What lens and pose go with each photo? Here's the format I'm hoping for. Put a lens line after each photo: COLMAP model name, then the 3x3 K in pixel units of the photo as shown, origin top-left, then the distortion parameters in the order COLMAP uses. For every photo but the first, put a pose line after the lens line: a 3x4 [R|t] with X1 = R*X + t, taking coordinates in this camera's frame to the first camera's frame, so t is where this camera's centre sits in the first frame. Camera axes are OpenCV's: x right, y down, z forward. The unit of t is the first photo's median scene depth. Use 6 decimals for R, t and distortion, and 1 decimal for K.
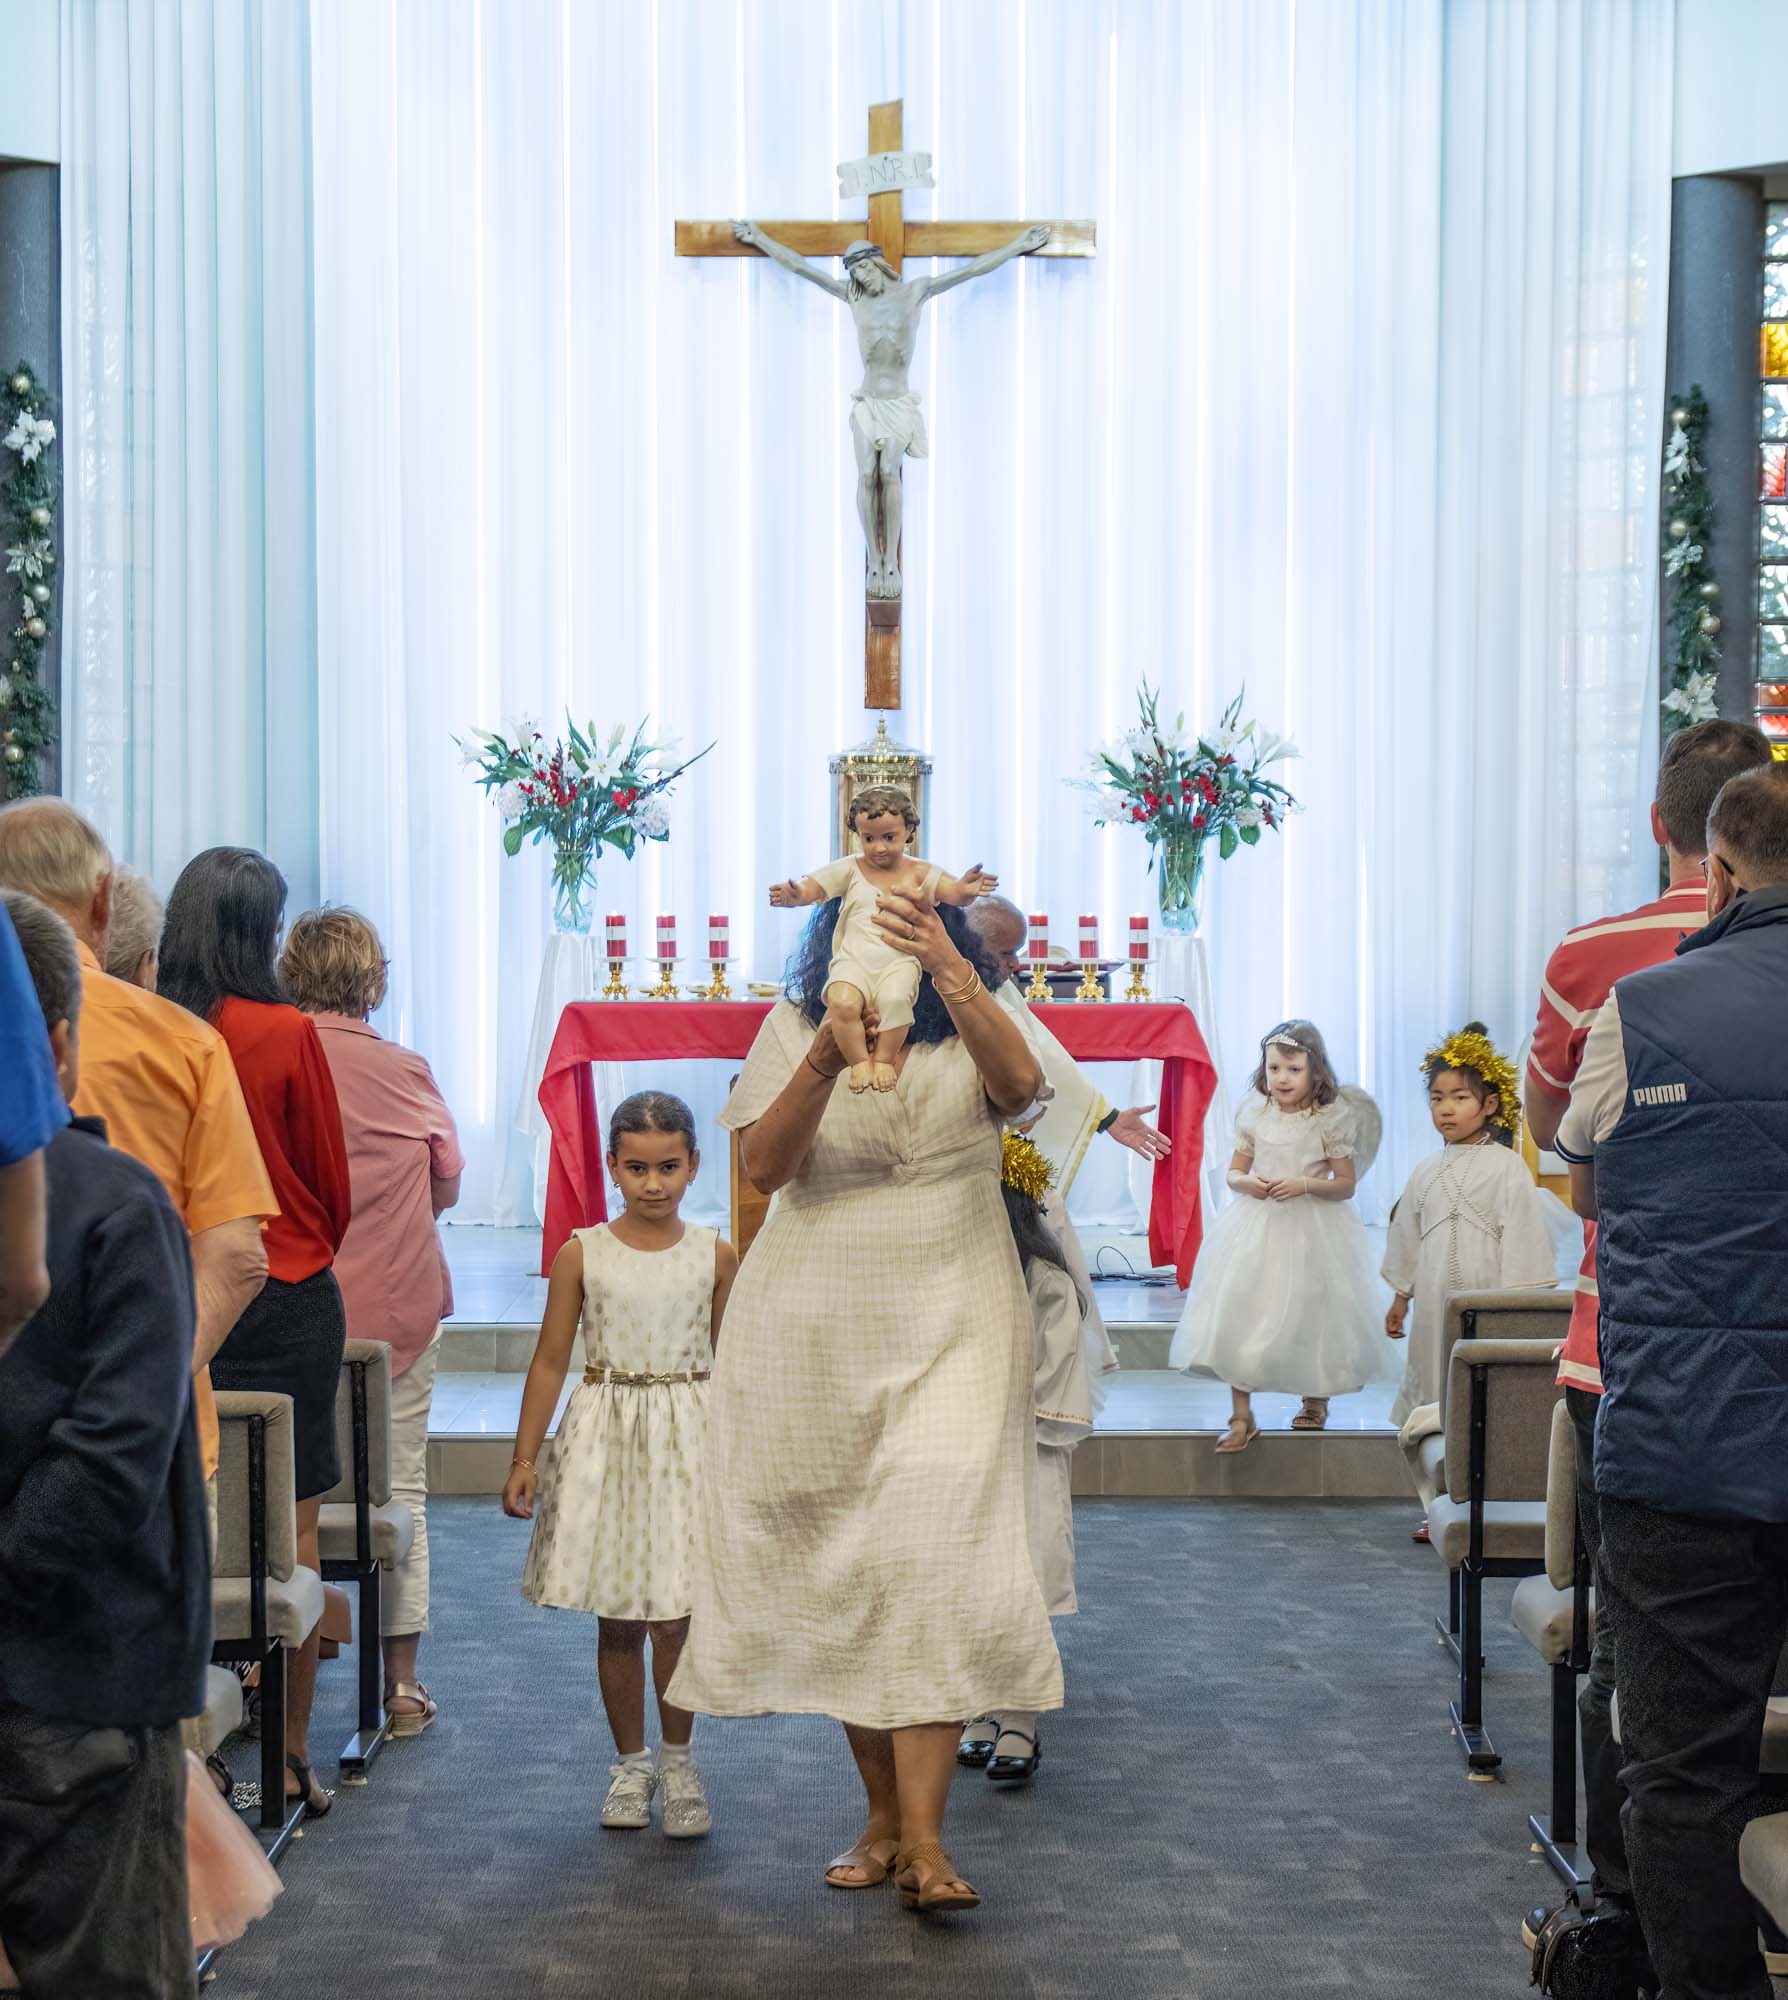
lens RADIAL K [[4349.1, 0, 787.7], [0, 4349.1, 1002.2], [0, 0, 1]] dist [0.066606, -0.127723]
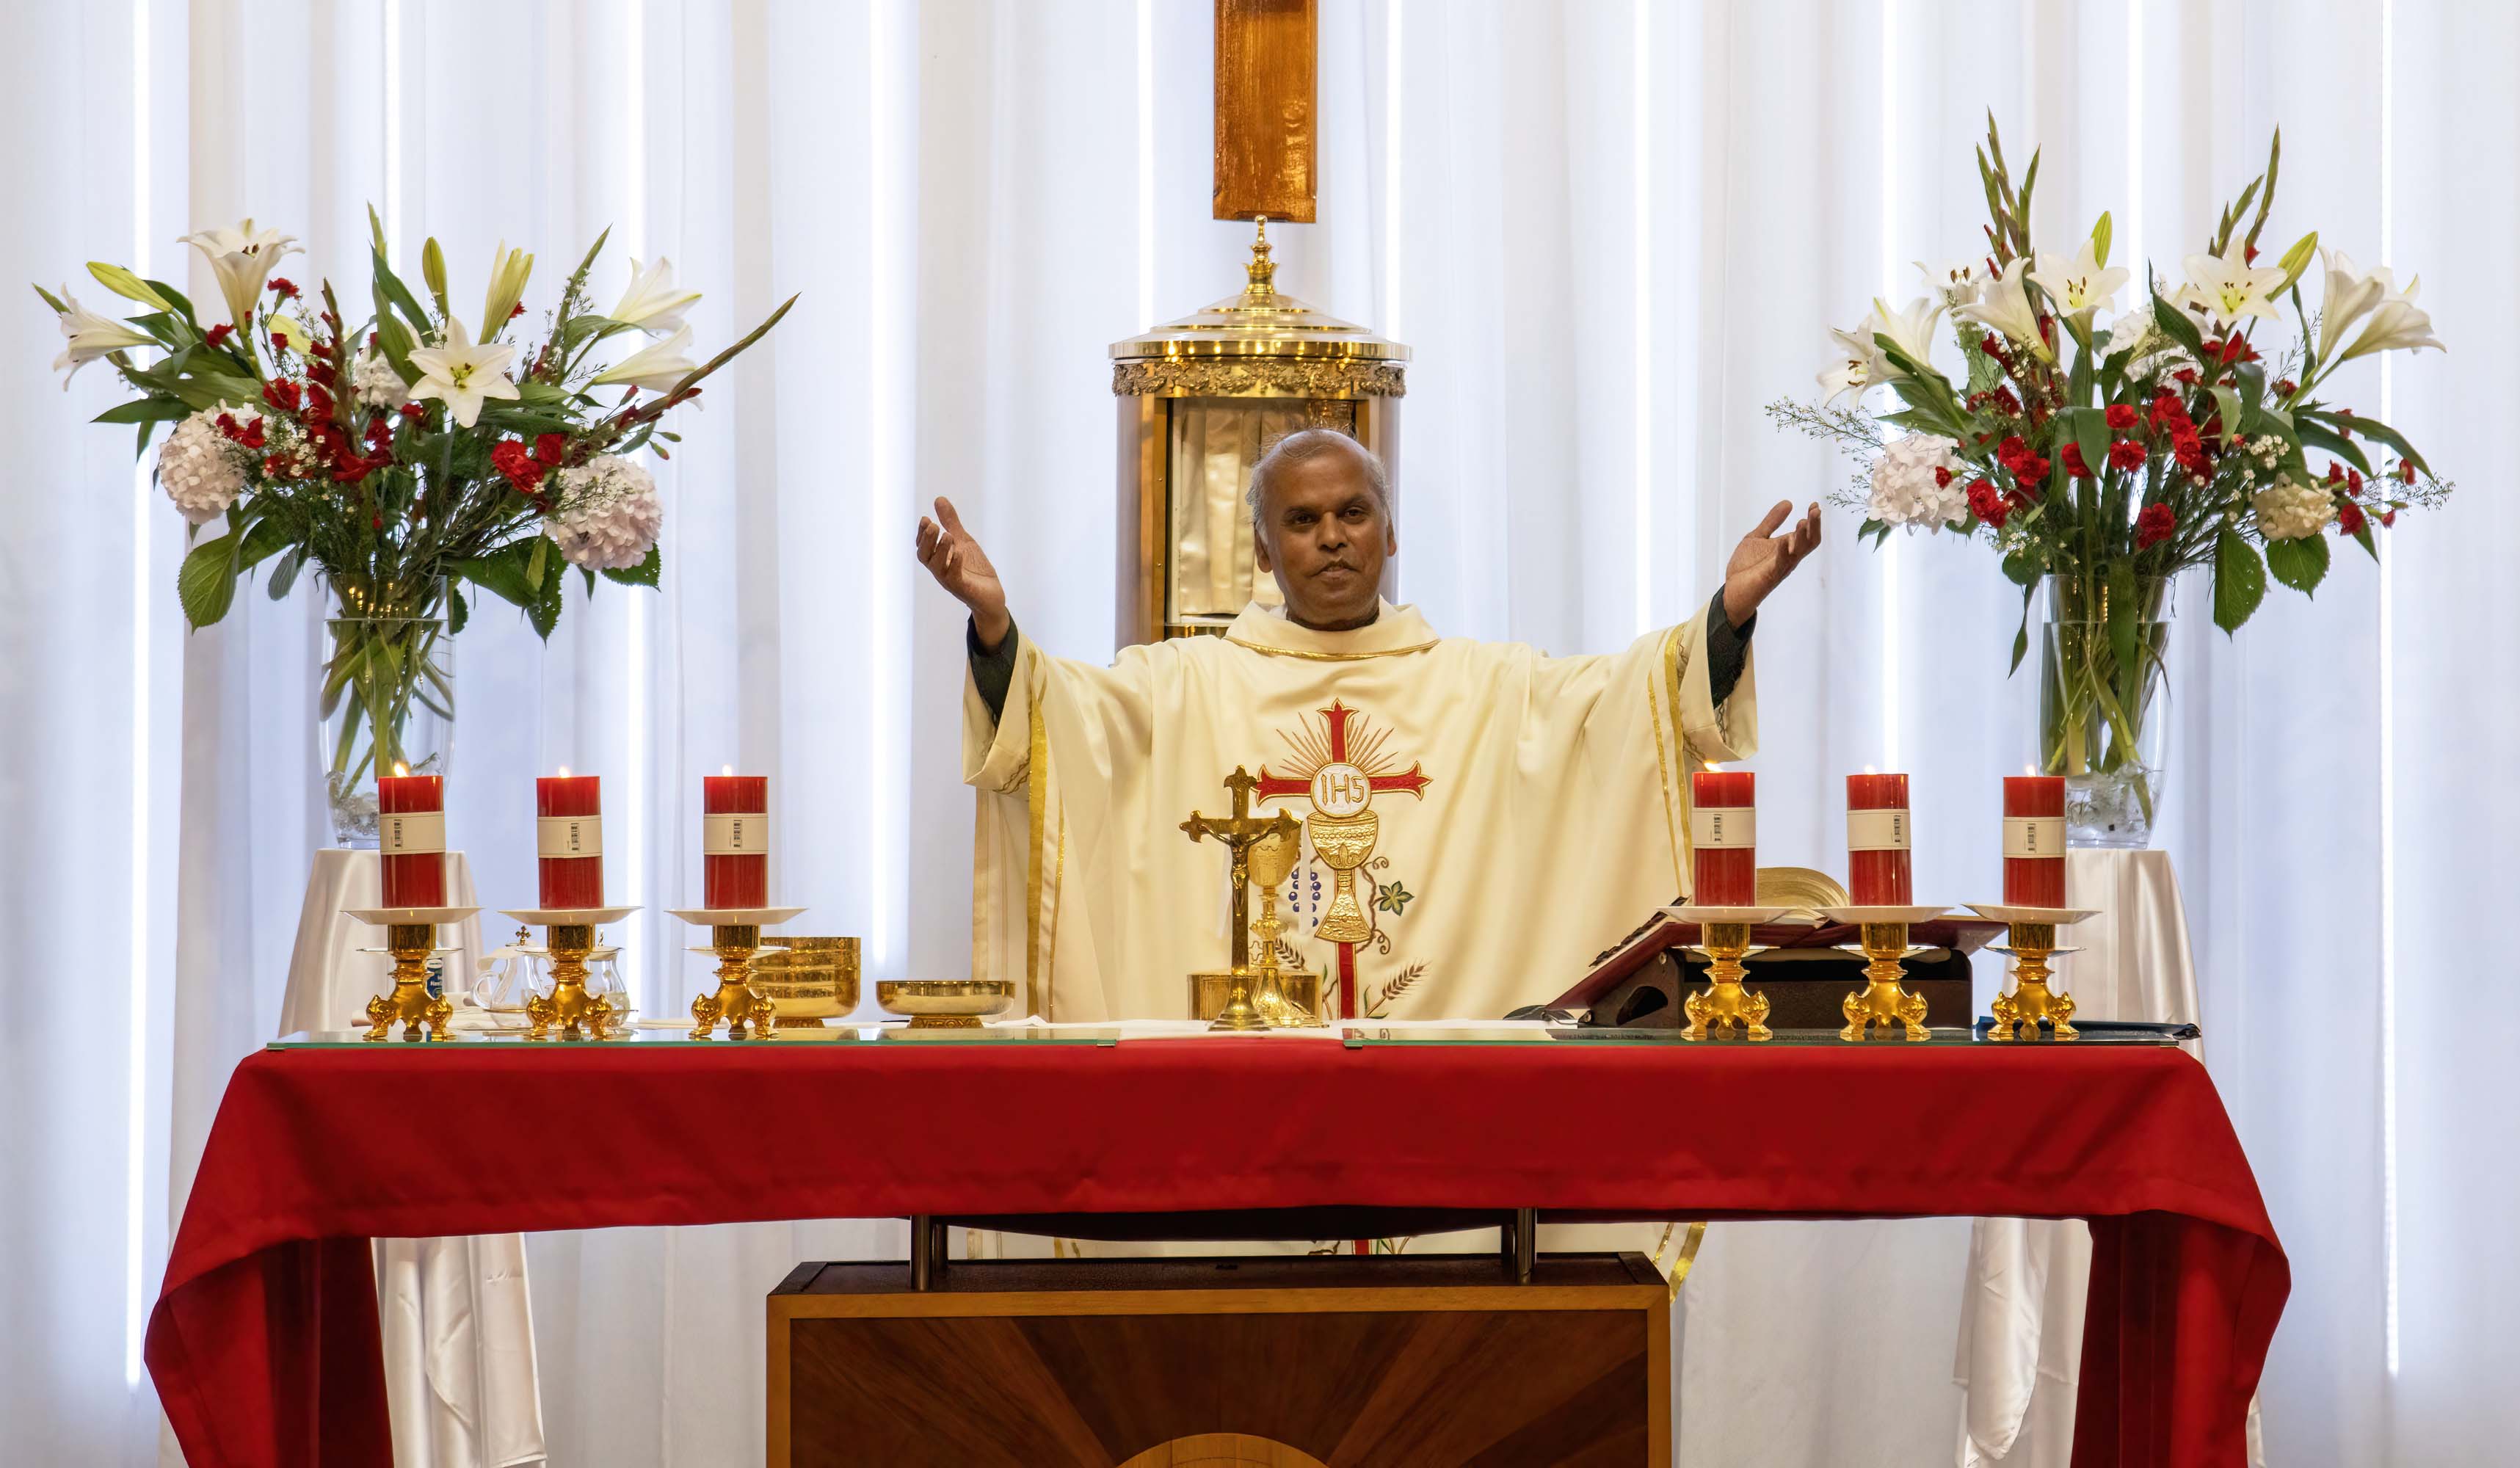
lens RADIAL K [[8654.3, 0, 1457.2], [0, 8654.3, 728.2], [0, 0, 1]] dist [0.468997, -3.165476]
pose [[0.999314, -0.002967, 0.036921, 0.011461], [0.004204, 0.999431, -0.033465, -0.001453], [-0.036801, 0.033597, 0.998758, 0.294883]]
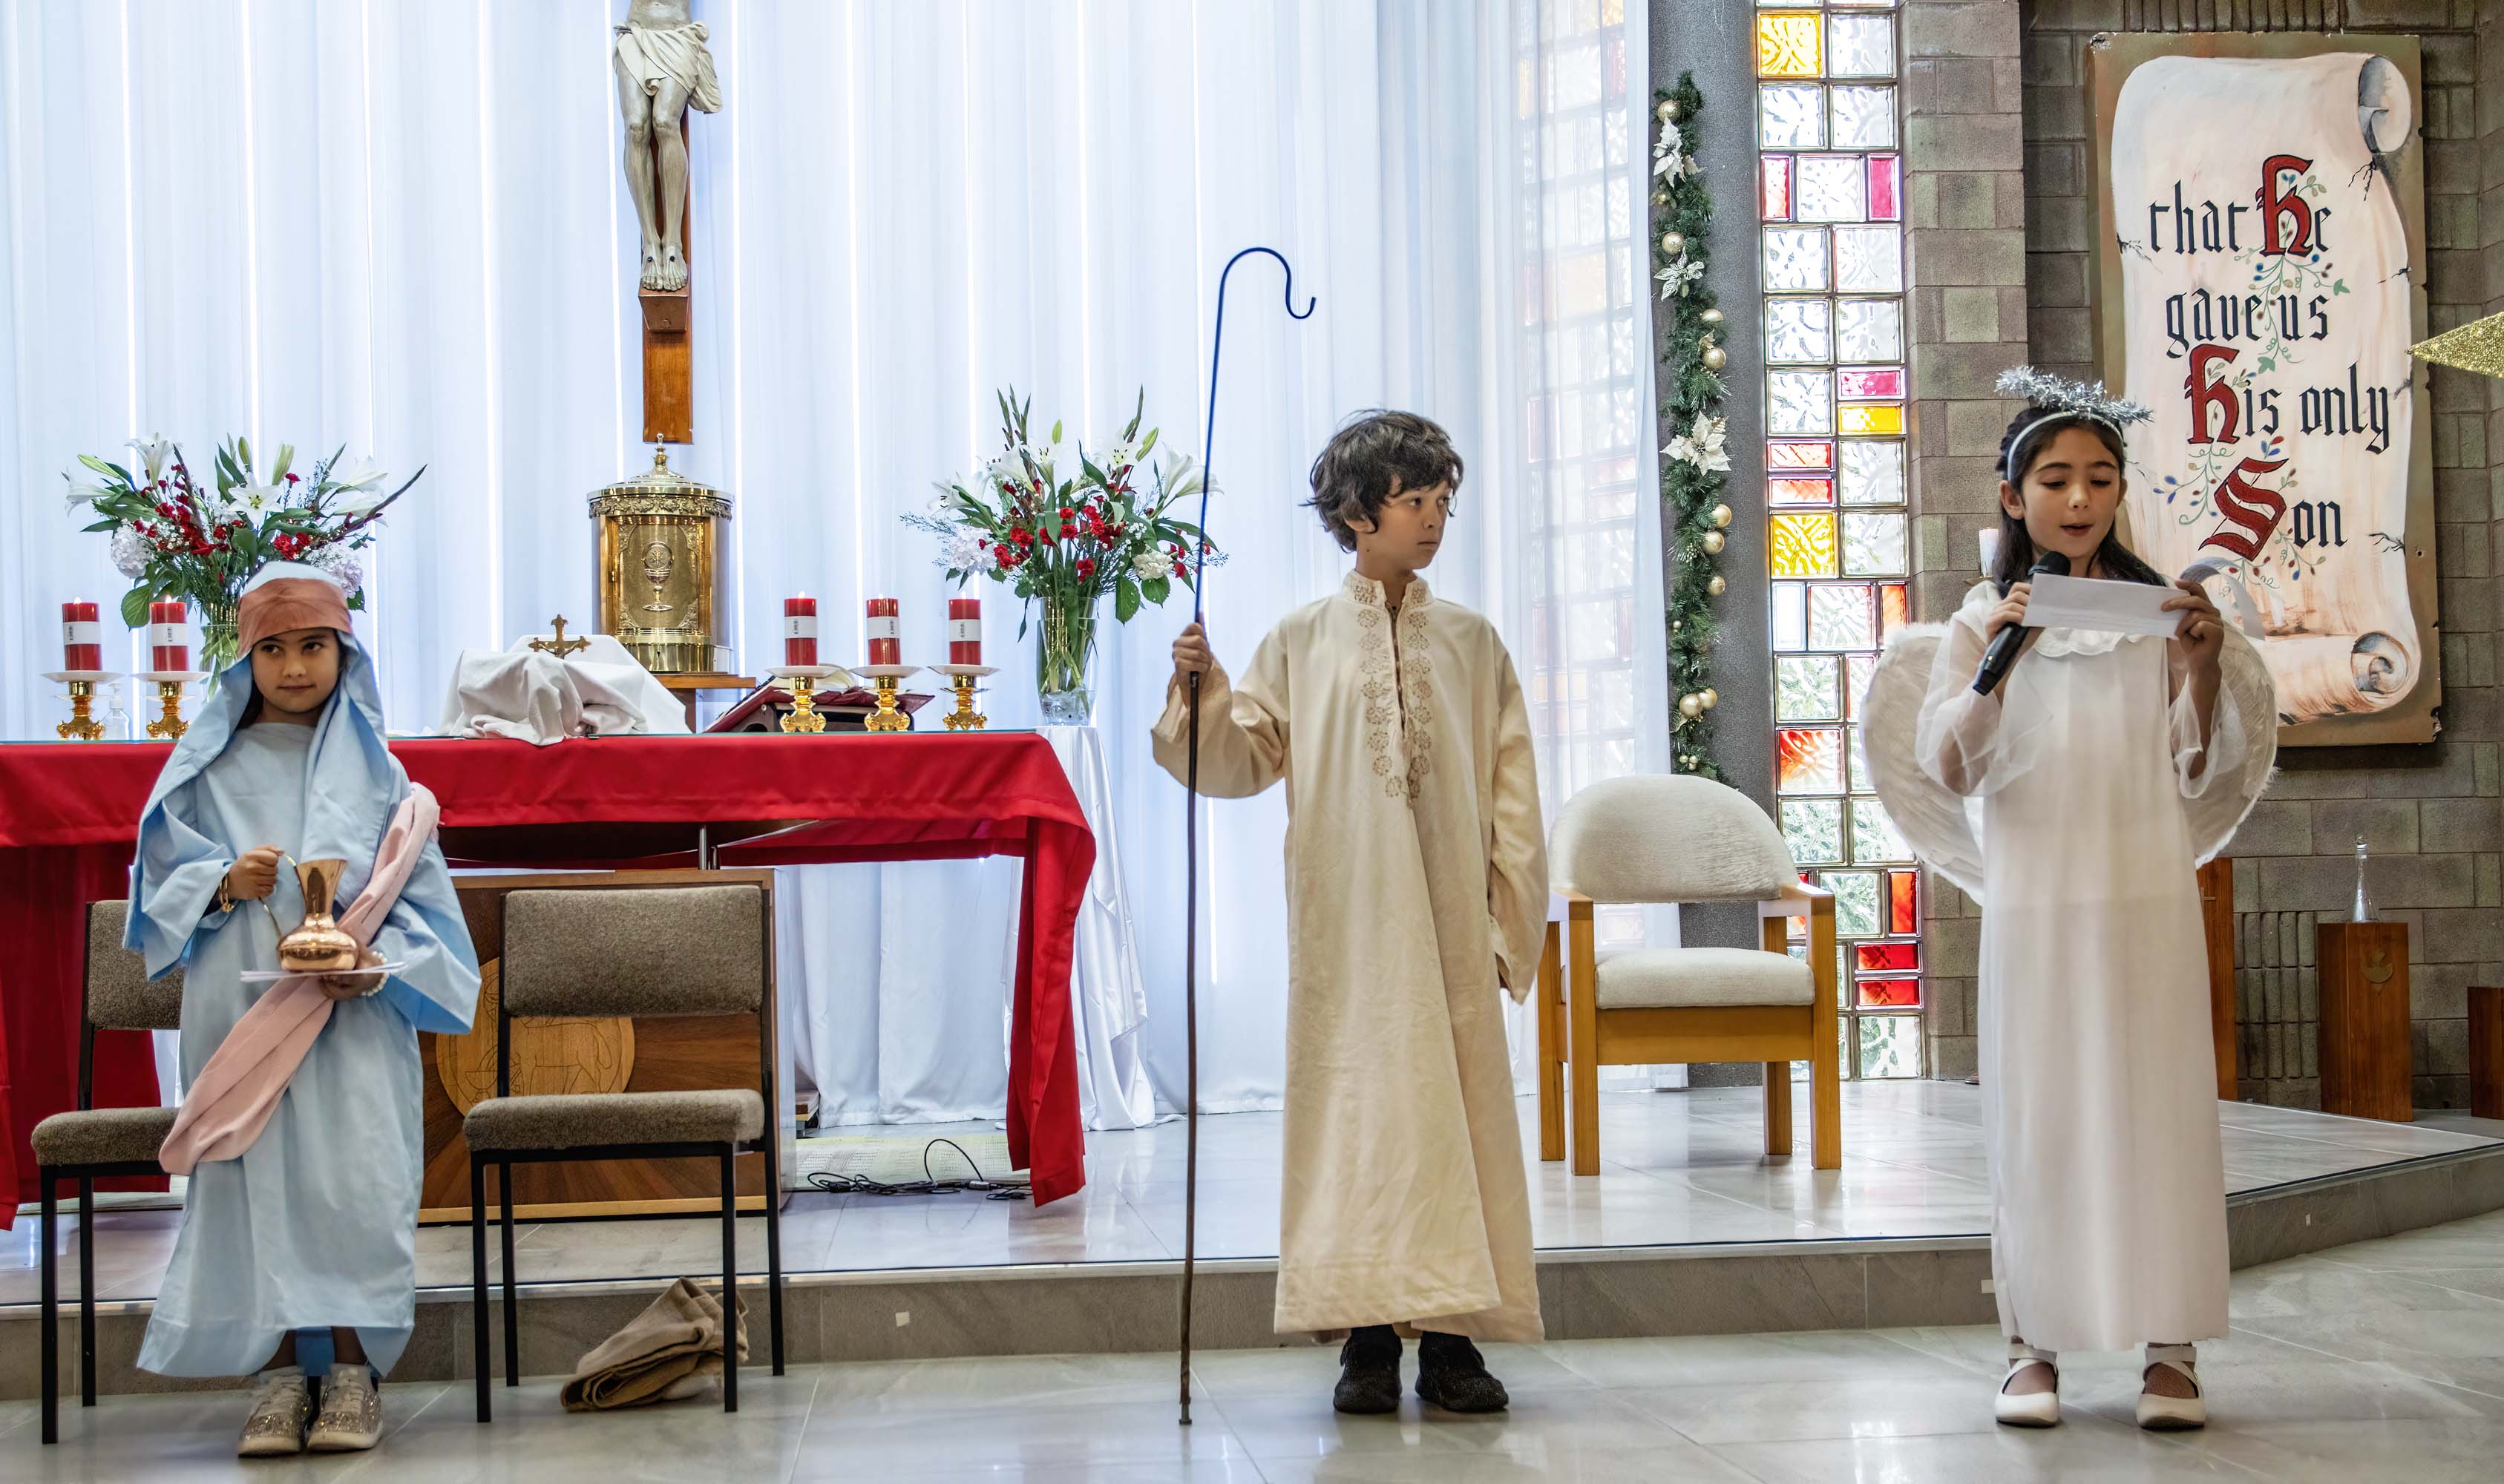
lens RADIAL K [[3209.7, 0, 1246.2], [0, 3209.7, 858.4], [0, 0, 1]] dist [0.015505, 0.270270]
pose [[0.992412, -0.020177, 0.121292, 0.053518], [0.025216, 0.998875, -0.040151, 0.030528], [-0.120345, 0.042905, 0.991805, 0.450002]]
